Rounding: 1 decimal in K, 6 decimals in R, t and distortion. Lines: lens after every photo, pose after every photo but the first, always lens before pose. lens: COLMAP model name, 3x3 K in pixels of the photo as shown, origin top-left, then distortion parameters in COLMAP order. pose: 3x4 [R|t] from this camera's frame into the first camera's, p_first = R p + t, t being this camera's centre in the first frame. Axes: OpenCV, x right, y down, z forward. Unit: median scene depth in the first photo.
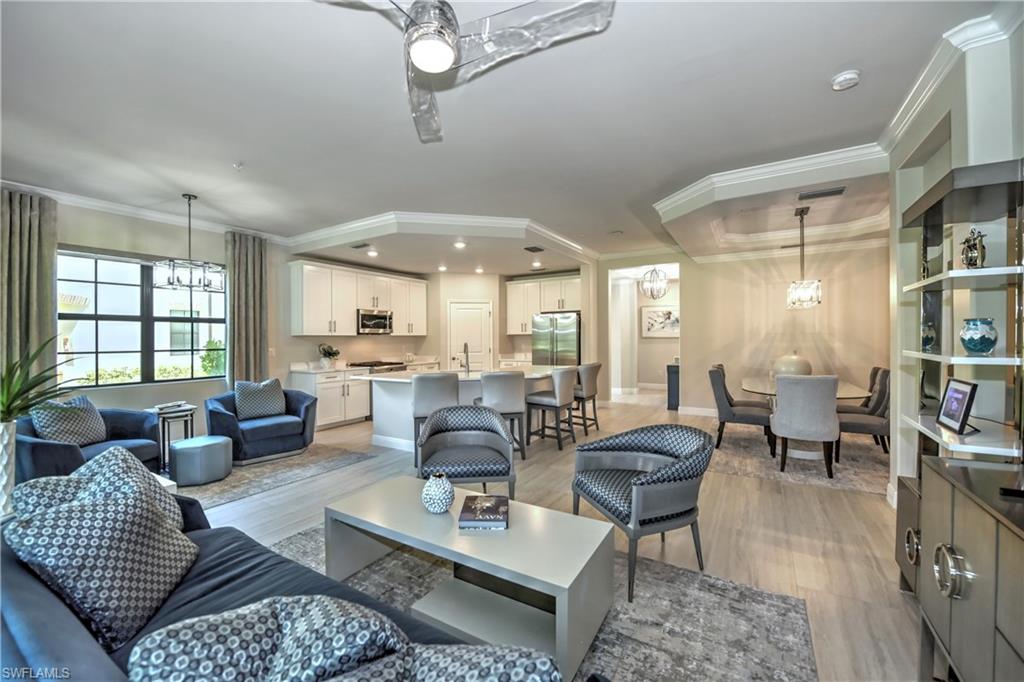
lens RADIAL K [[419.2, 0, 510.9], [0, 419.2, 350.1], [0, 0, 1]] dist [-0.017521, -0.001499]
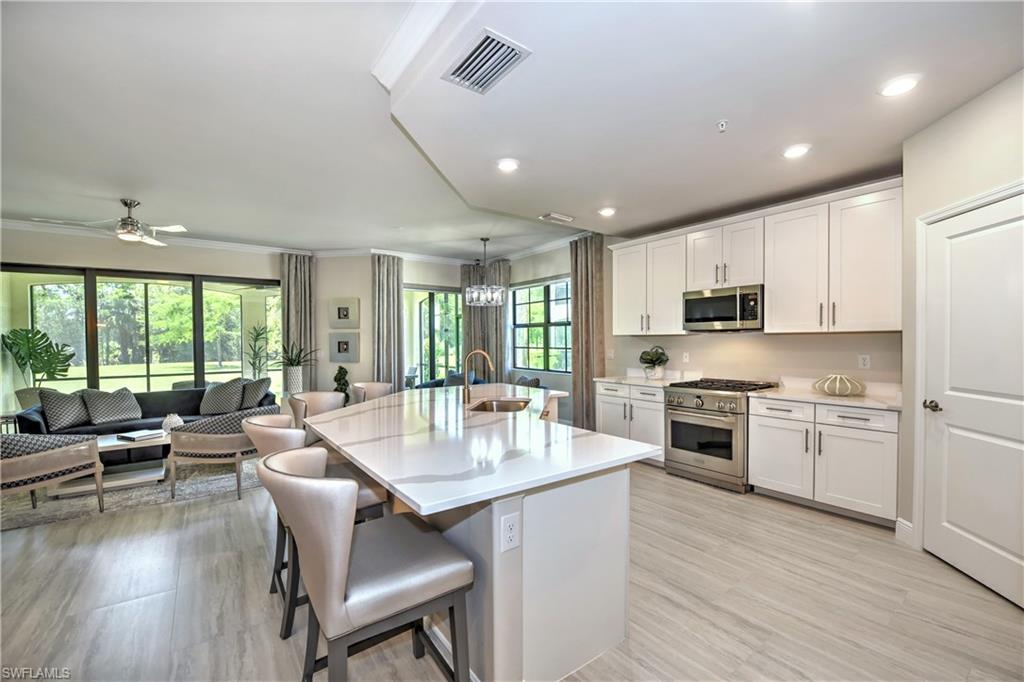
lens RADIAL K [[419.2, 0, 533.2], [0, 419.2, 347.1], [0, 0, 1]] dist [-0.017521, -0.001499]
pose [[-0.371911, 0.026763, -0.927882, 0.316304], [-0.016856, 0.999225, 0.035577, -0.036161], [0.928115, 0.028872, -0.371172, 1.080450]]
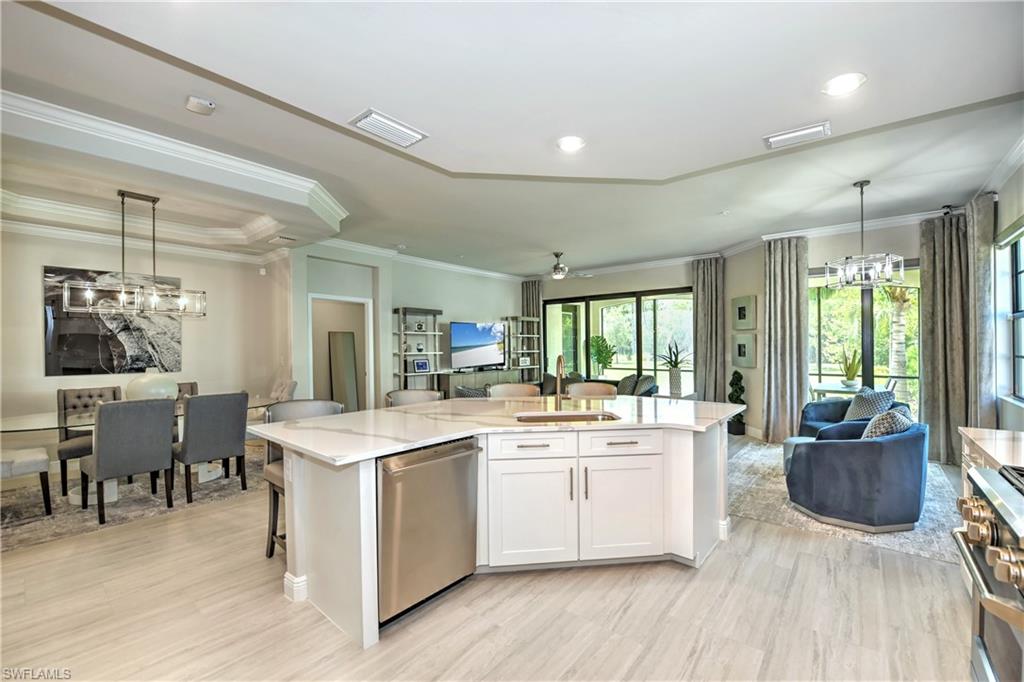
lens RADIAL K [[419.2, 0, 515.5], [0, 419.2, 346.7], [0, 0, 1]] dist [-0.017521, -0.001499]
pose [[-0.989291, 0.015972, 0.145081, -0.098778], [0.020430, 0.999362, 0.029288, -0.037602], [-0.144521, 0.031938, -0.988986, 1.270686]]
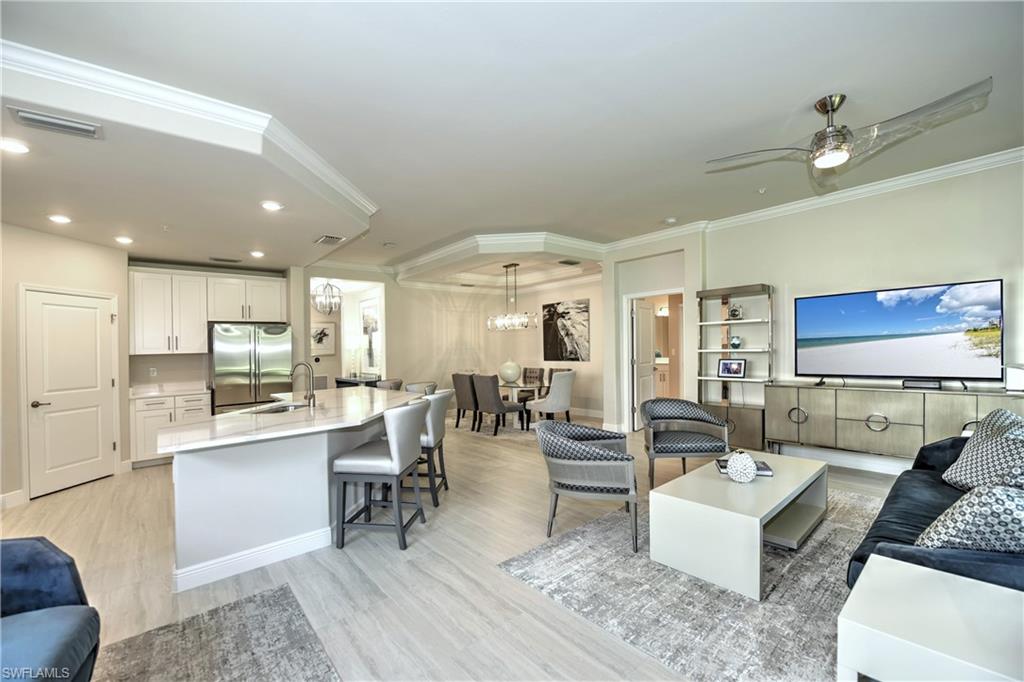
lens RADIAL K [[398.0, 0, 517.4], [0, 398.0, 335.3], [0, 0, 1]] dist [-0.005287, 0.000085]
pose [[0.285632, 0.032959, 0.957772, -0.496581], [0.054677, 0.997220, -0.050623, -0.007317], [-0.956778, 0.066828, 0.283036, 0.427687]]
